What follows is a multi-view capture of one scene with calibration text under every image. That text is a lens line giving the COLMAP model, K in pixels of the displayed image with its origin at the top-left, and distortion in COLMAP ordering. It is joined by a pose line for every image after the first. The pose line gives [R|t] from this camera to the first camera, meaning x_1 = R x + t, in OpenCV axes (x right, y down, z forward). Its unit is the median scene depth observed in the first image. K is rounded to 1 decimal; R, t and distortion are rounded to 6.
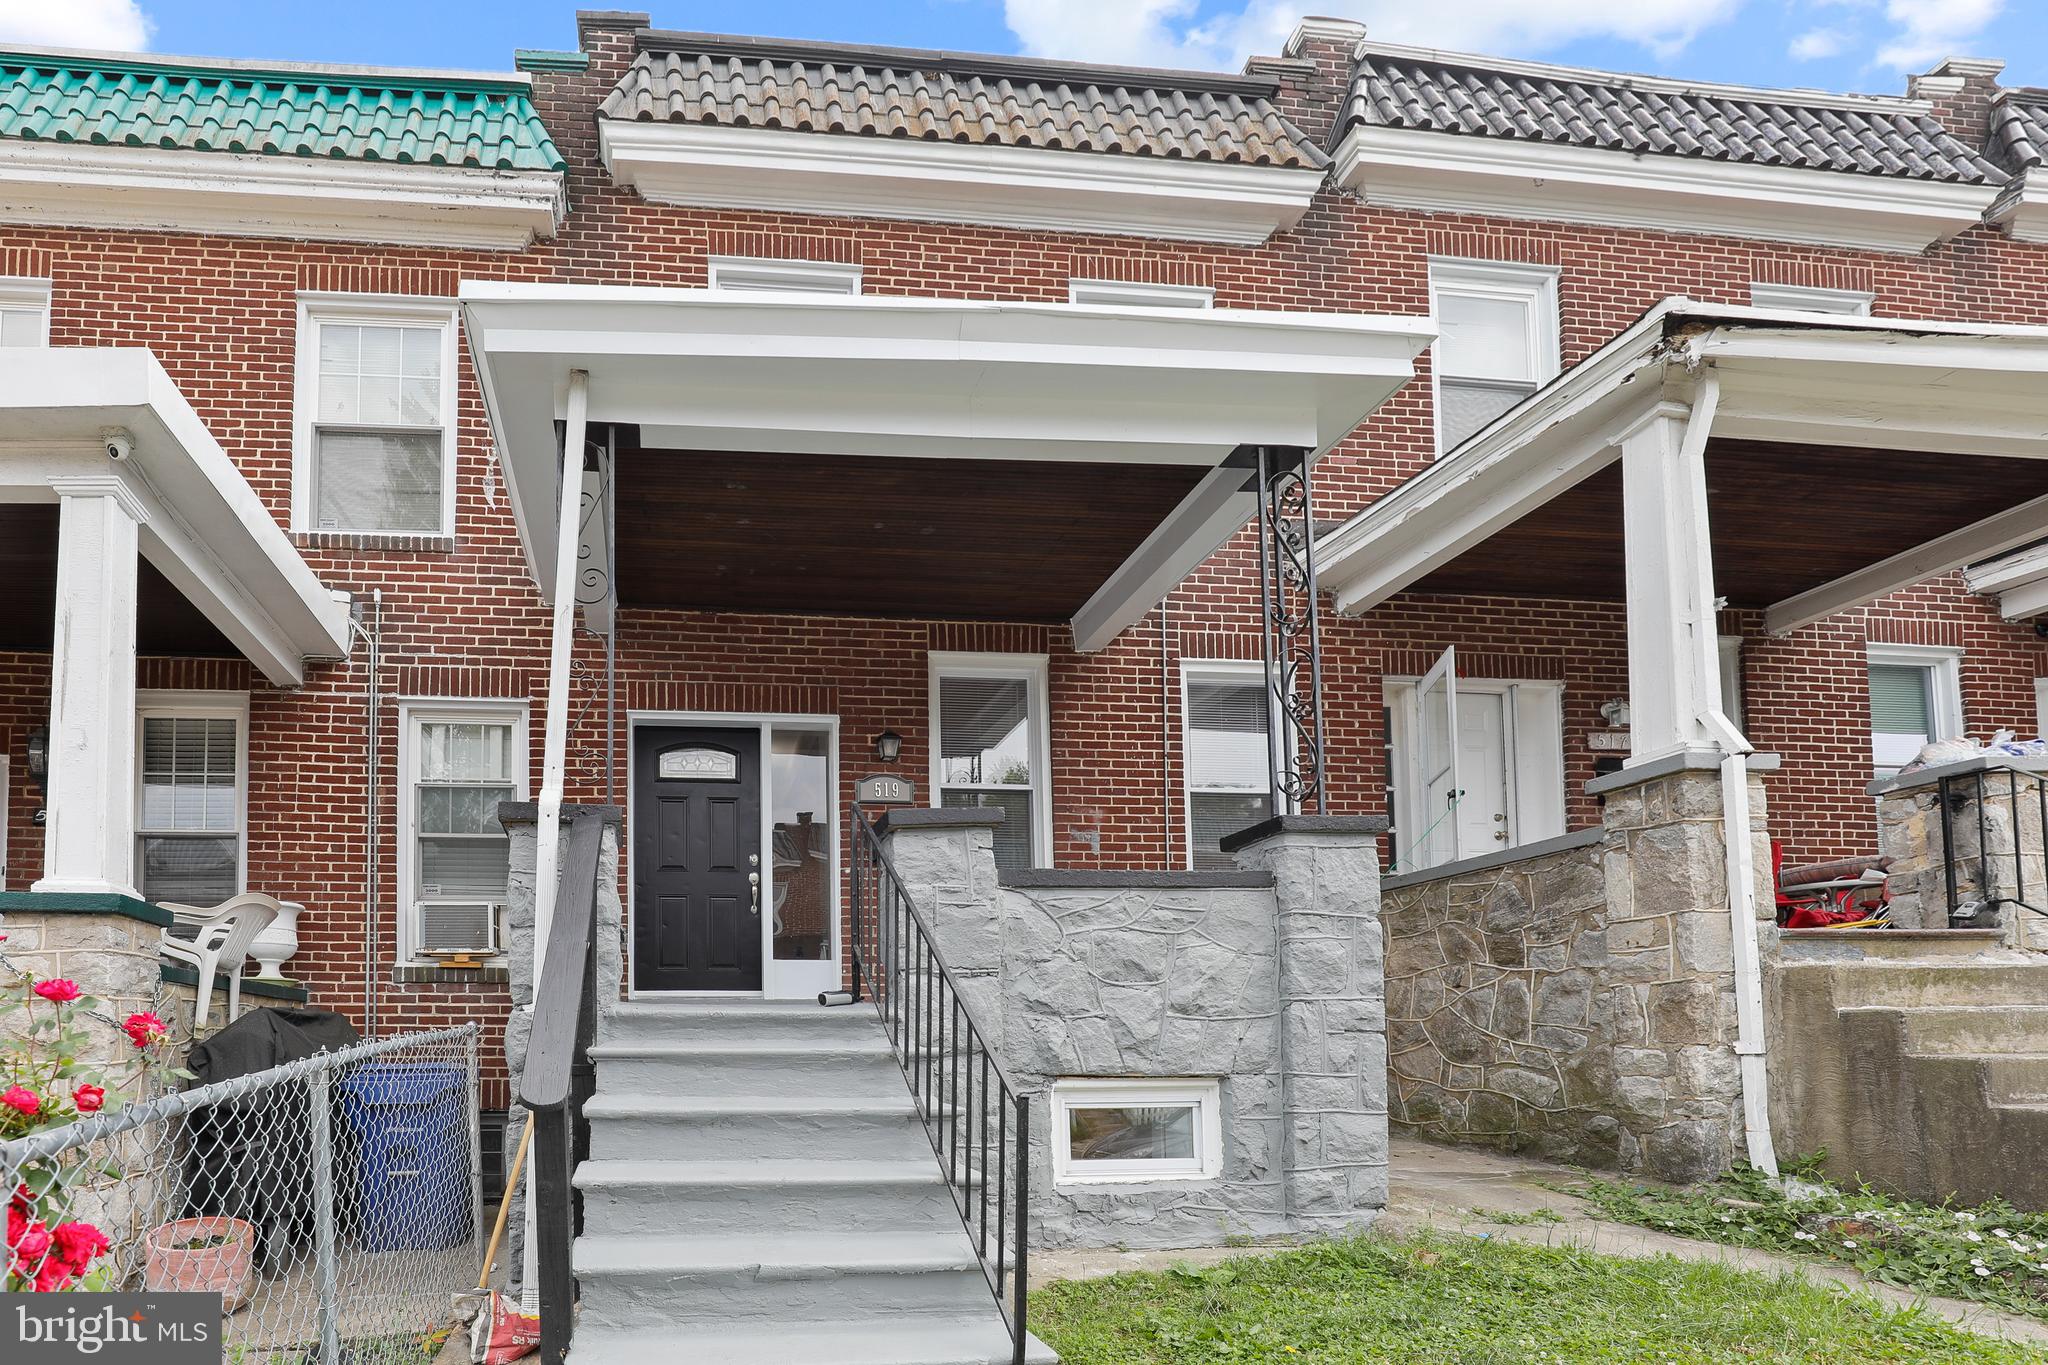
lens RADIAL K [[988.6, 0, 1023.2], [0, 988.6, 990.2], [0, 0, 1]] dist [-0.005602, -0.001678]
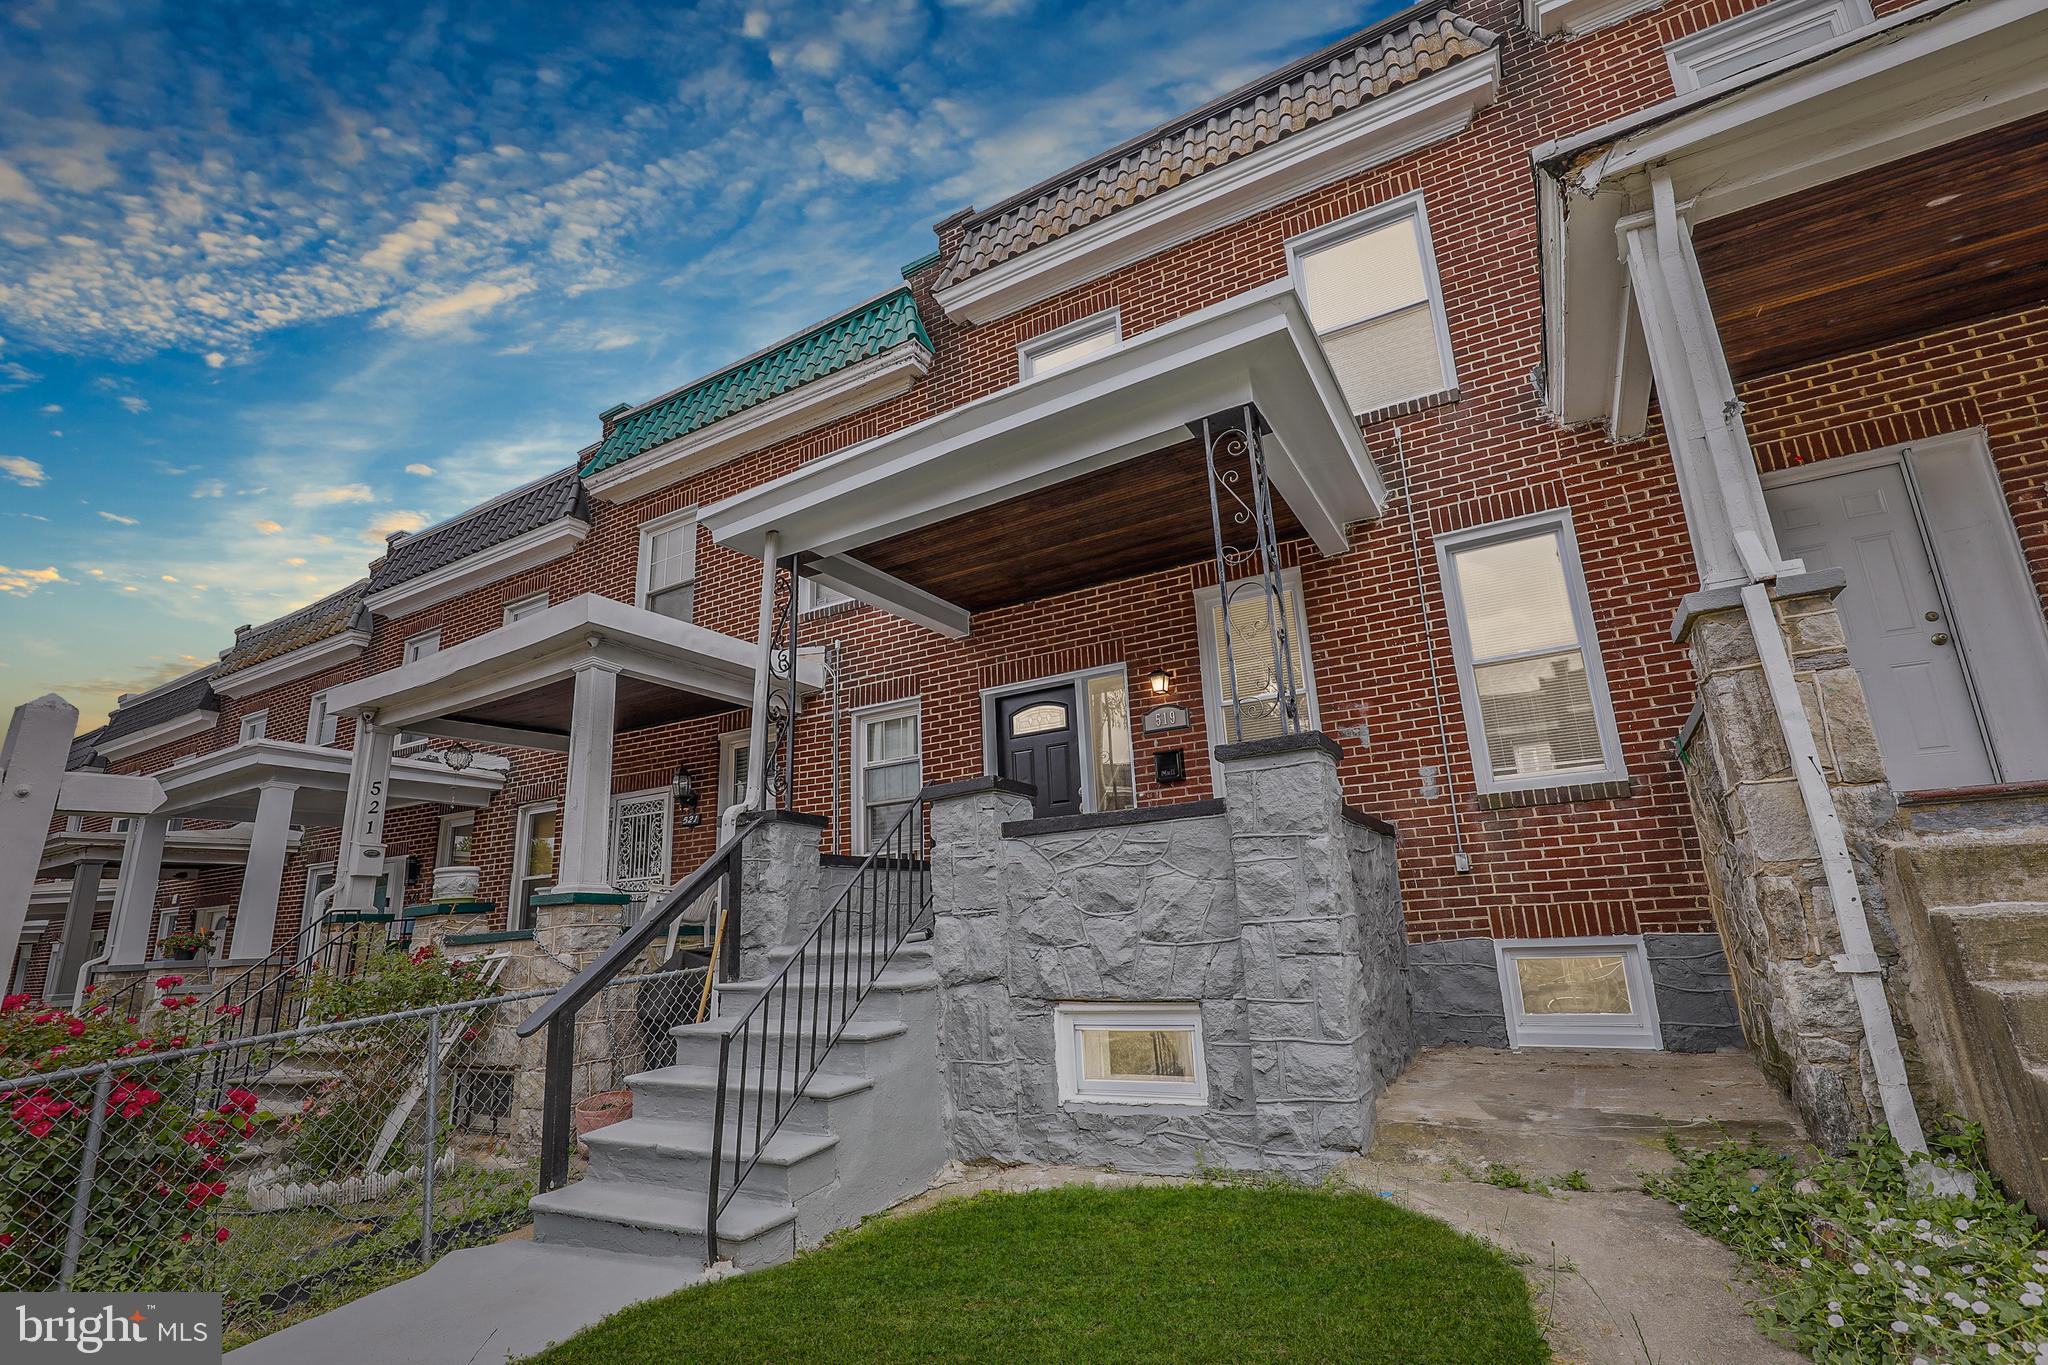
lens RADIAL K [[963.3, 0, 1024.0], [0, 963.3, 682.5], [0, 0, 1]] dist [-0.002607, -0.000561]
pose [[0.809072, -0.179485, -0.559631, 0.683237], [0.068099, 0.974441, -0.214072, -0.035088], [0.583751, 0.135090, 0.800616, 0.036798]]
